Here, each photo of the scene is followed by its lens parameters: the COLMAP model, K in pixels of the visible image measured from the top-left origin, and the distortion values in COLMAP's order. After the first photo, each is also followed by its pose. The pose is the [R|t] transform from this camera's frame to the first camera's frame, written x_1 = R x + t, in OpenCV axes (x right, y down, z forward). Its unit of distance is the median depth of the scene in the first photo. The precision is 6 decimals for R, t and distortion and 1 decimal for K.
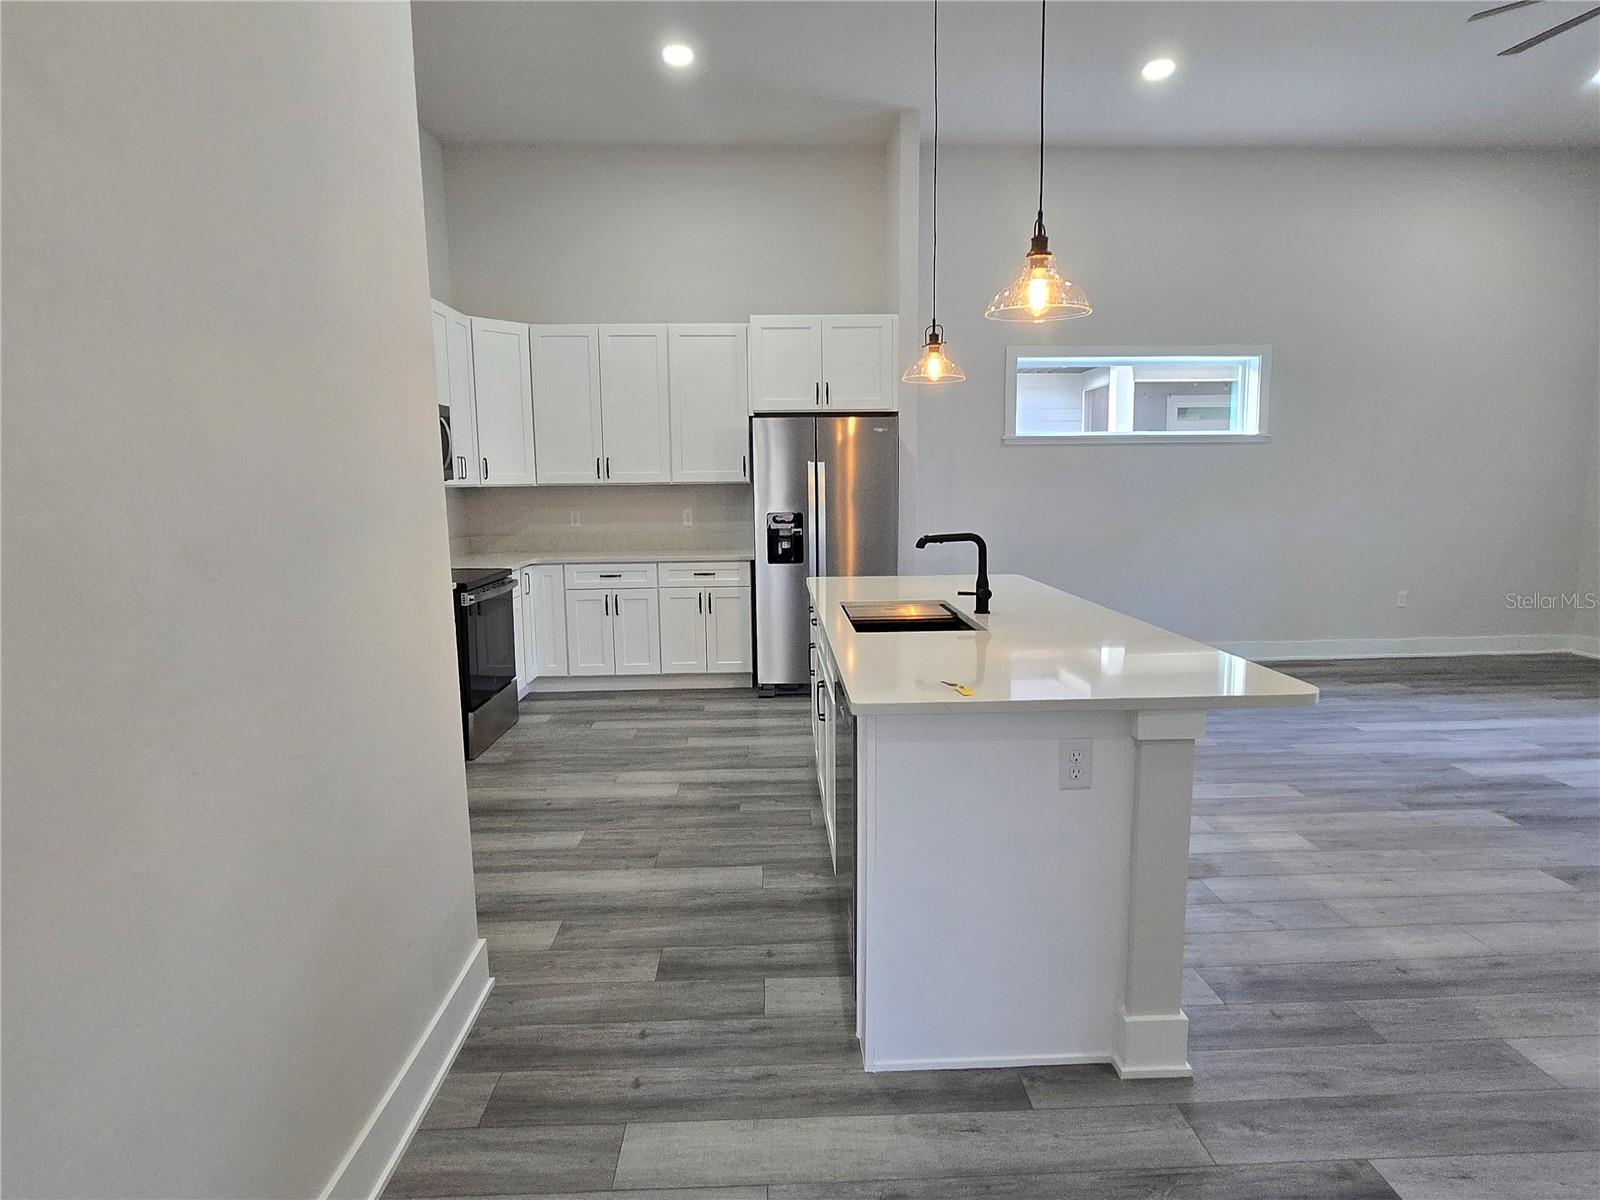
lens RADIAL K [[885.7, 0, 808.5], [0, 885.7, 593.8], [0, 0, 1]] dist [0.004444, -0.002638]
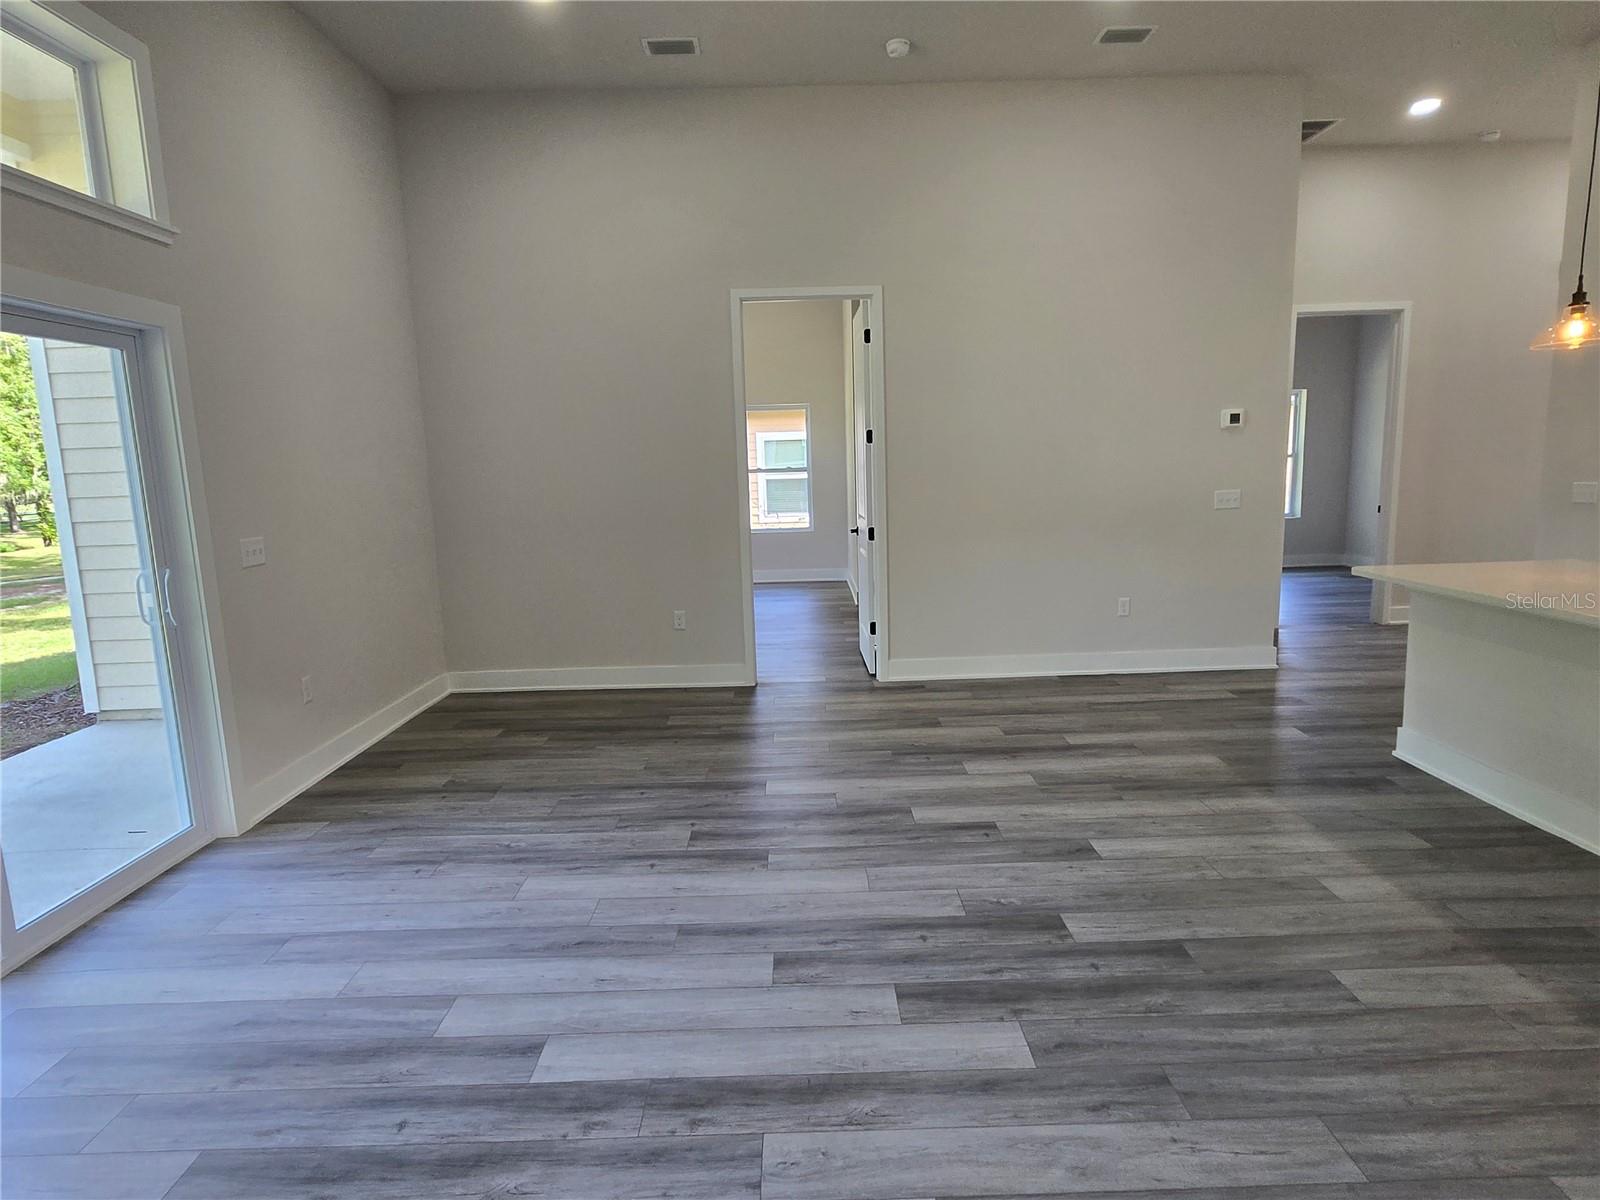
lens RADIAL K [[885.7, 0, 807.3], [0, 885.7, 593.2], [0, 0, 1]] dist [0.004444, -0.002638]
pose [[-0.998501, 0.036829, 0.040495, 0.743178], [0.046483, 0.961175, 0.271996, -0.189256], [-0.028905, 0.273470, -0.961446, 1.280708]]
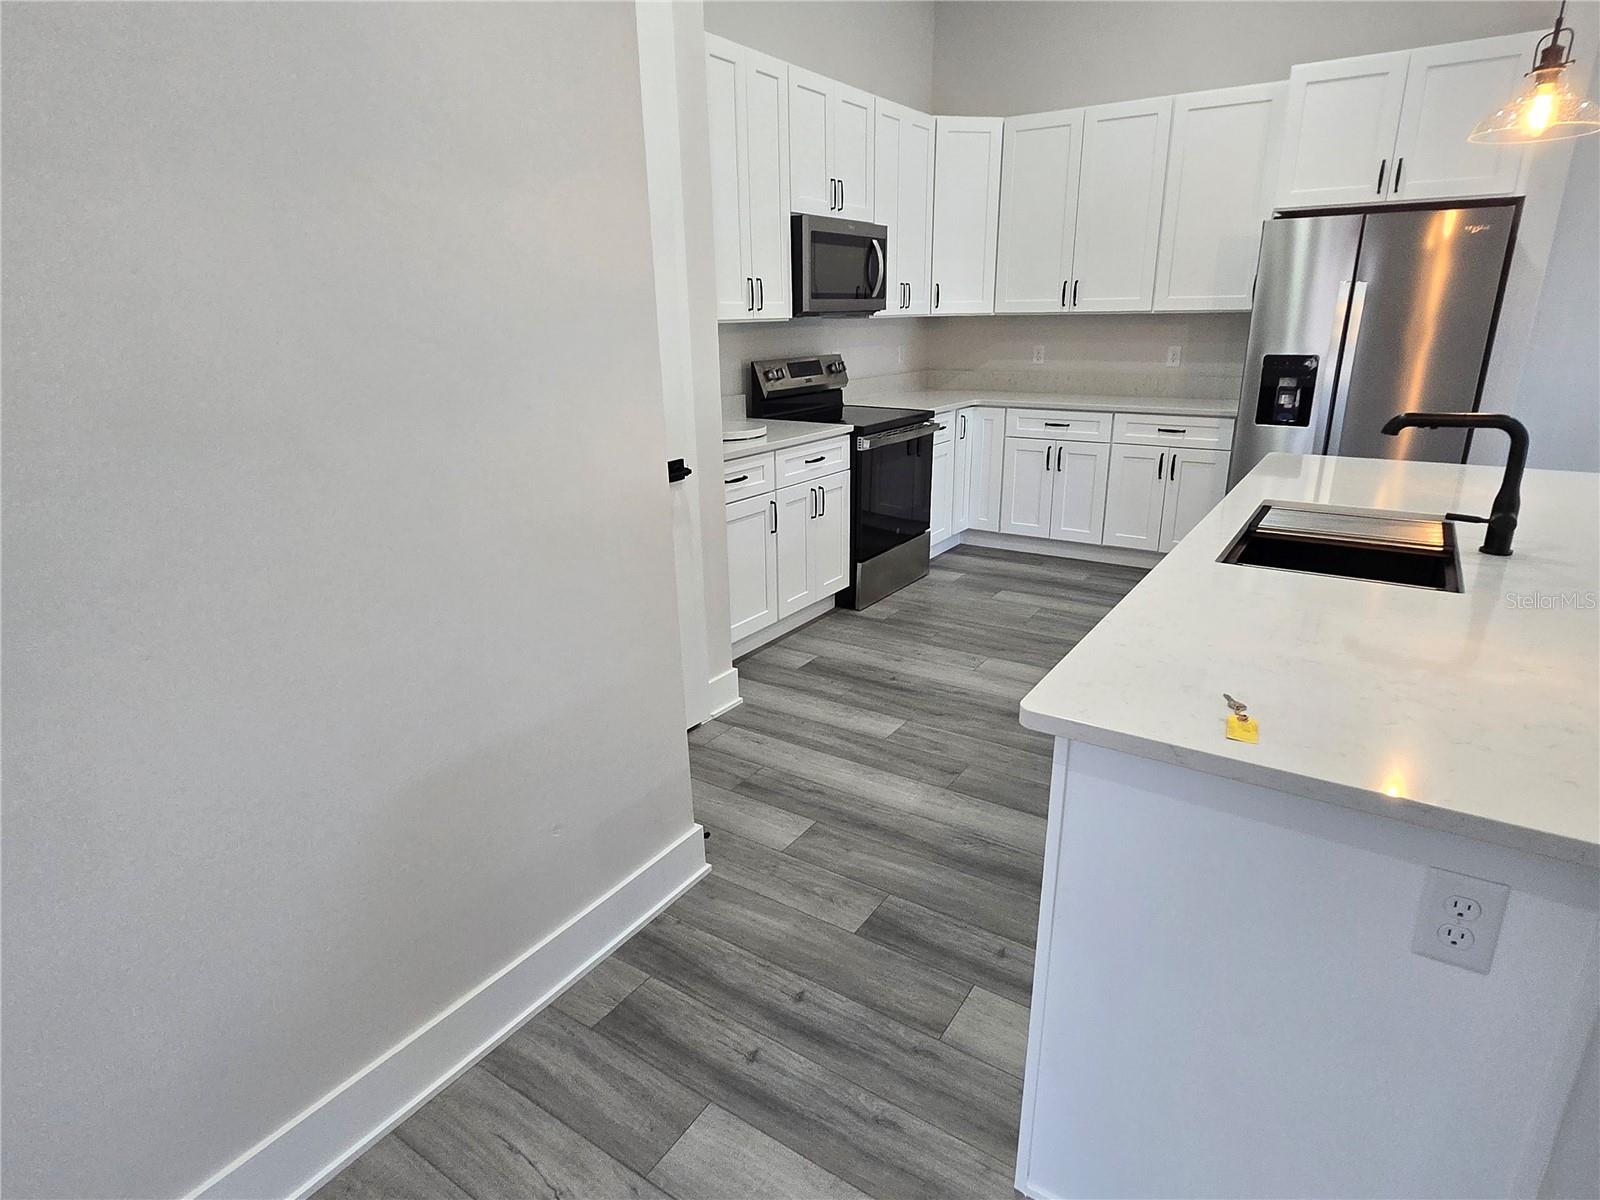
lens RADIAL K [[885.7, 0, 805.1], [0, 885.7, 597.8], [0, 0, 1]] dist [0.004444, -0.002638]
pose [[0.811470, 0.180983, -0.555664, 0.107856], [-0.069394, 0.973951, 0.215880, -0.031275], [0.580260, -0.136620, 0.802891, 0.175397]]
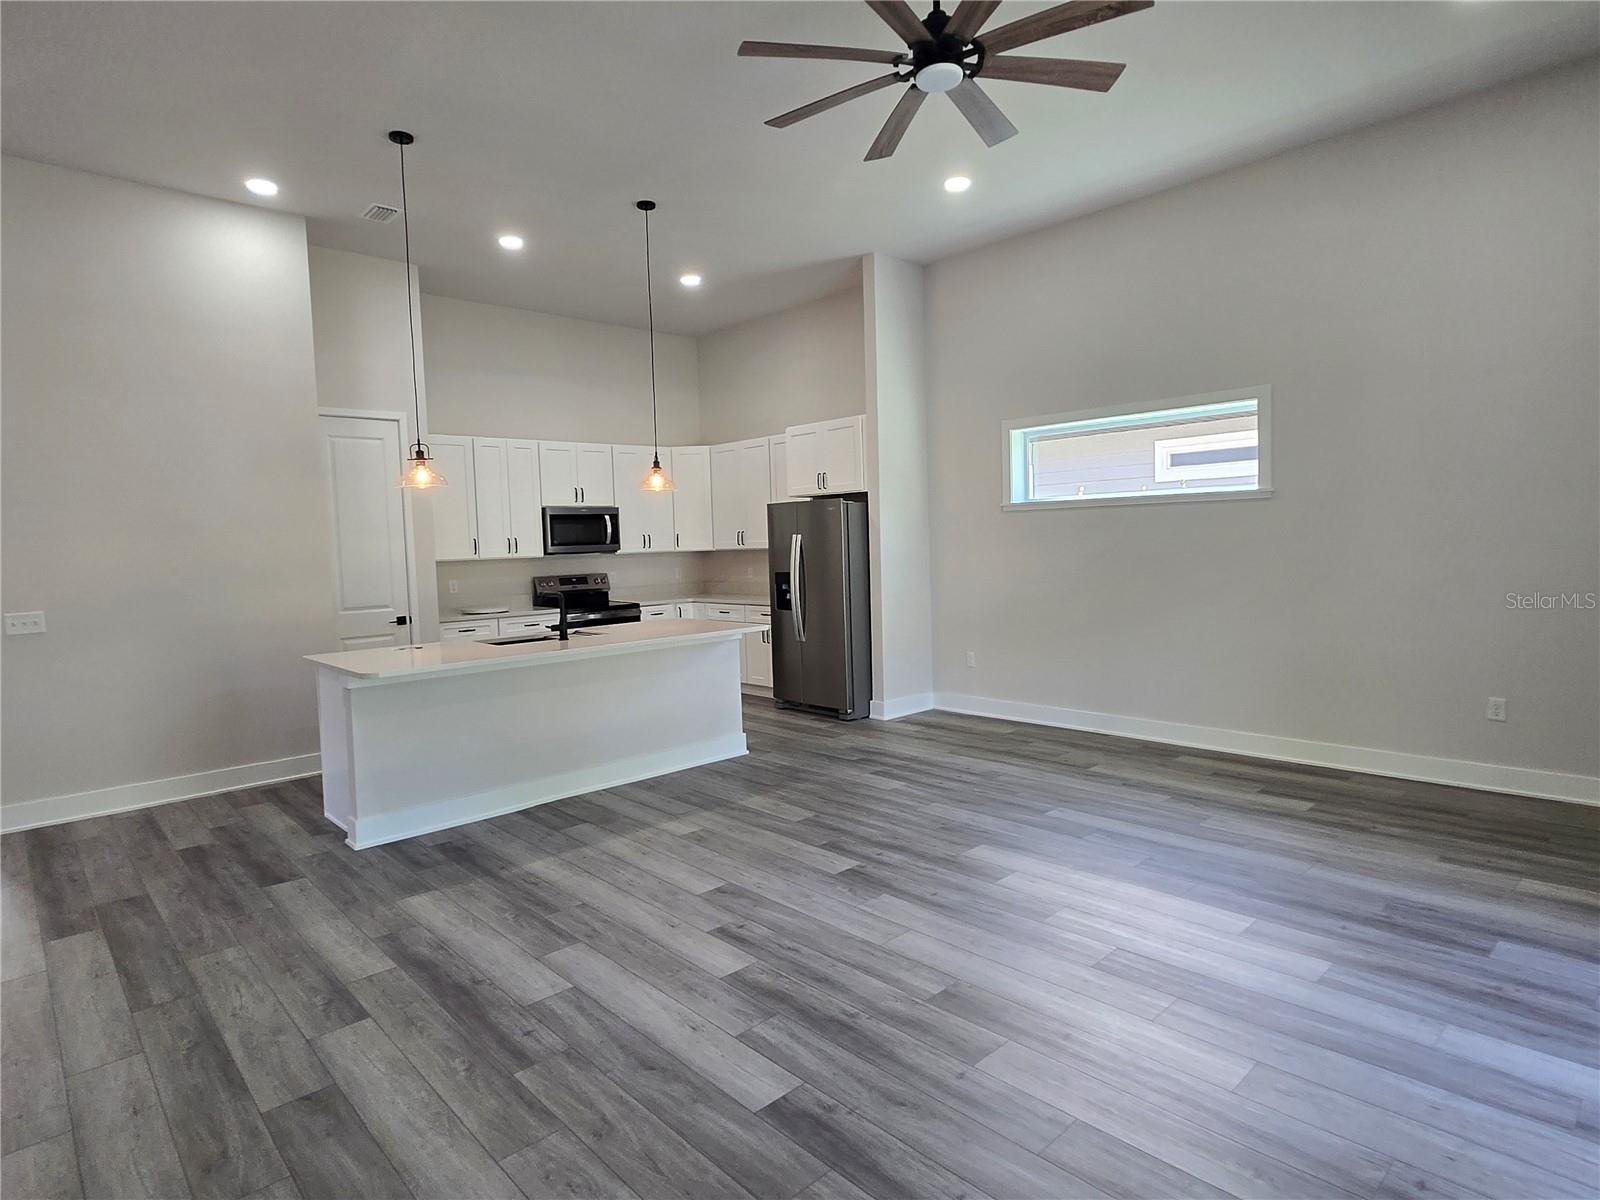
lens RADIAL K [[885.7, 0, 802.9], [0, 885.7, 586.2], [0, 0, 1]] dist [0.004444, -0.002638]
pose [[0.650392, 0.032304, -0.758912, 1.202809], [-0.072551, 0.997170, -0.019730, -0.053708], [0.756126, 0.067892, 0.650895, 0.171035]]
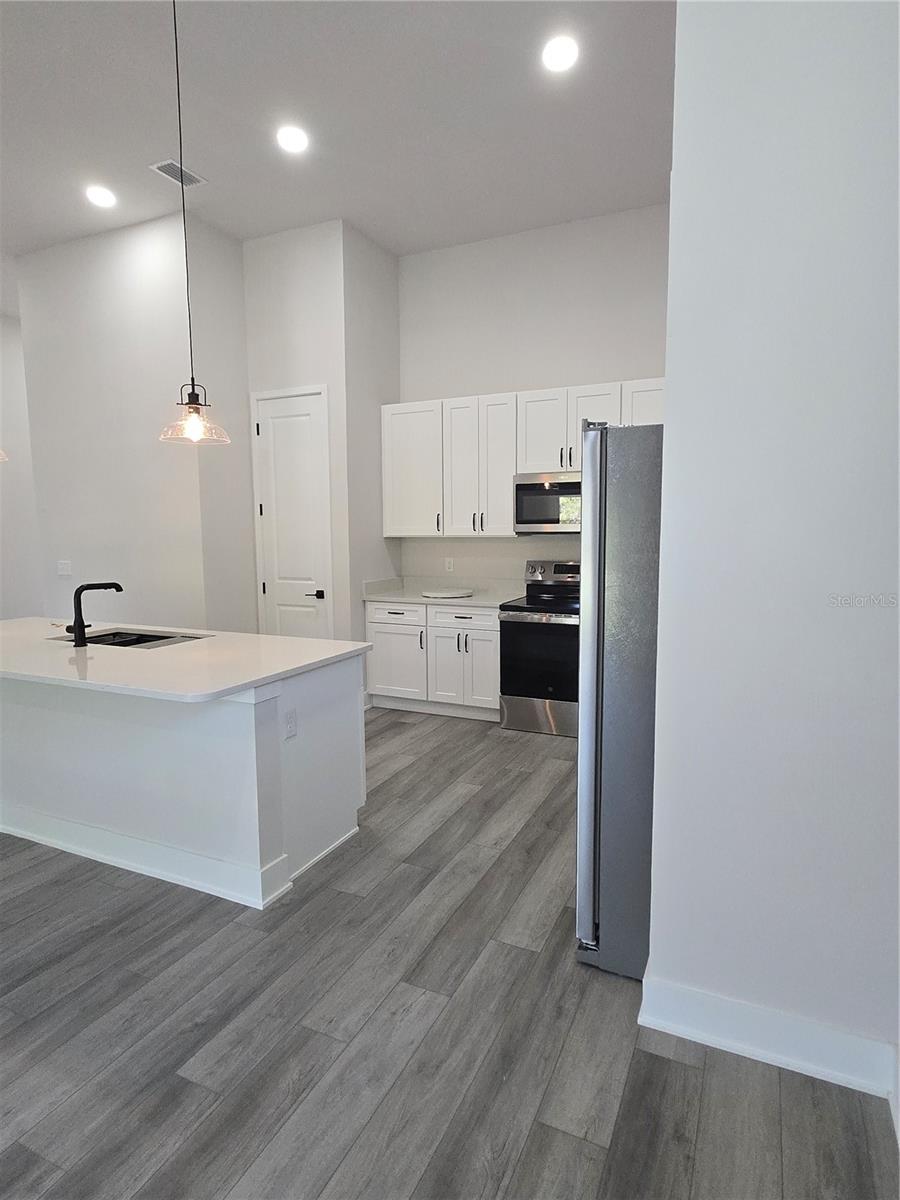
lens RADIAL K [[664.2, 0, 456.8], [0, 664.2, 595.5], [0, 0, 1]] dist [0.004444, -0.002638]
pose [[-0.459453, 0.103993, -0.882093, 0.548098], [-0.100753, 0.980610, 0.168086, -0.185337], [0.882469, 0.166101, -0.440067, 1.309352]]
